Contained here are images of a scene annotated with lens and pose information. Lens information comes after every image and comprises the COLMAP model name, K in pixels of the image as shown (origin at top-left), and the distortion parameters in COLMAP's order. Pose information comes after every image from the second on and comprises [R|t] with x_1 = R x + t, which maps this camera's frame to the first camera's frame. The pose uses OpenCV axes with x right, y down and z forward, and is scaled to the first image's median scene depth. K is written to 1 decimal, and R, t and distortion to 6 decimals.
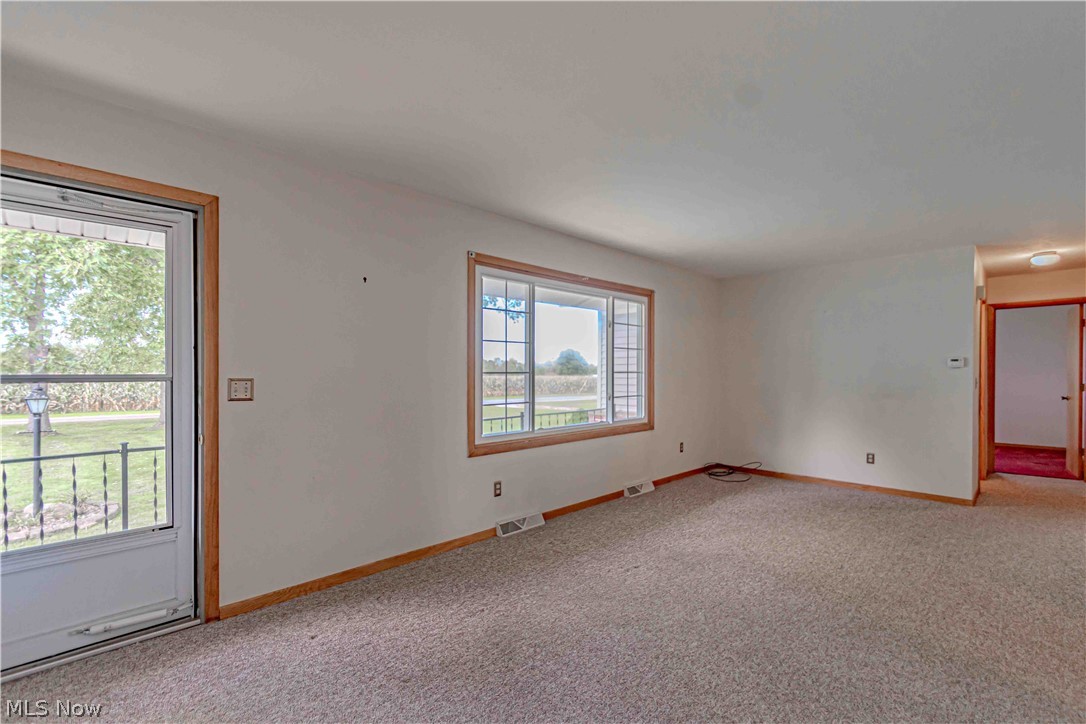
lens RADIAL K [[476.3, 0, 549.3], [0, 476.3, 372.5], [0, 0, 1]] dist [-0.000443, -0.002724]
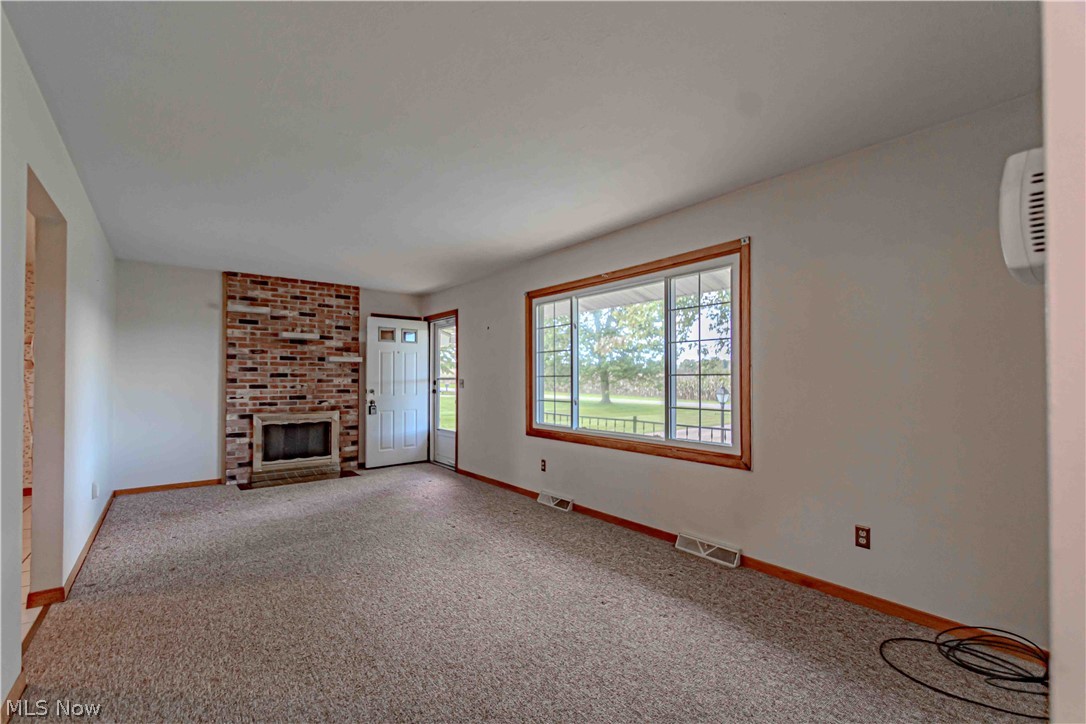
lens RADIAL K [[476.3, 0, 543.0], [0, 476.3, 372.2], [0, 0, 1]] dist [-0.000443, -0.002724]
pose [[-0.124914, -0.008948, -0.992127, 1.123085], [0.005735, 0.999936, -0.009740, 0.001880], [0.992151, -0.006907, -0.124855, 1.096389]]
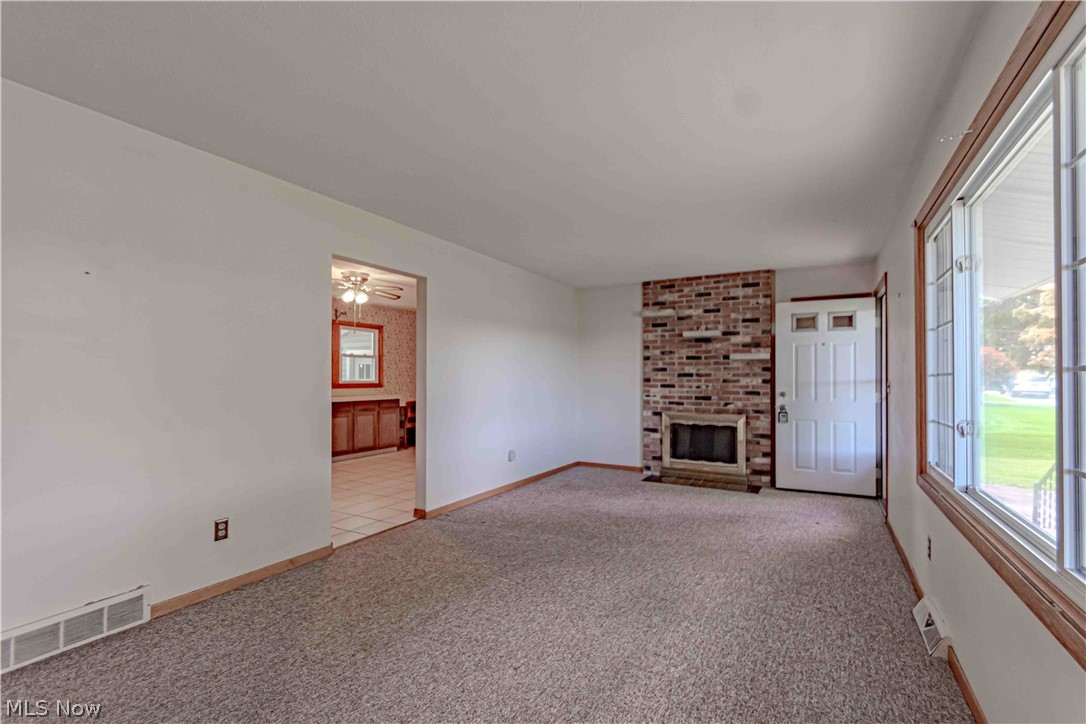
lens RADIAL K [[476.3, 0, 543.9], [0, 476.3, 371.8], [0, 0, 1]] dist [-0.000443, -0.002724]
pose [[-0.967015, -0.003603, -0.254694, 0.553943], [0.000961, 0.999841, -0.017793, 0.008456], [0.254718, -0.017450, -0.966858, 1.426834]]
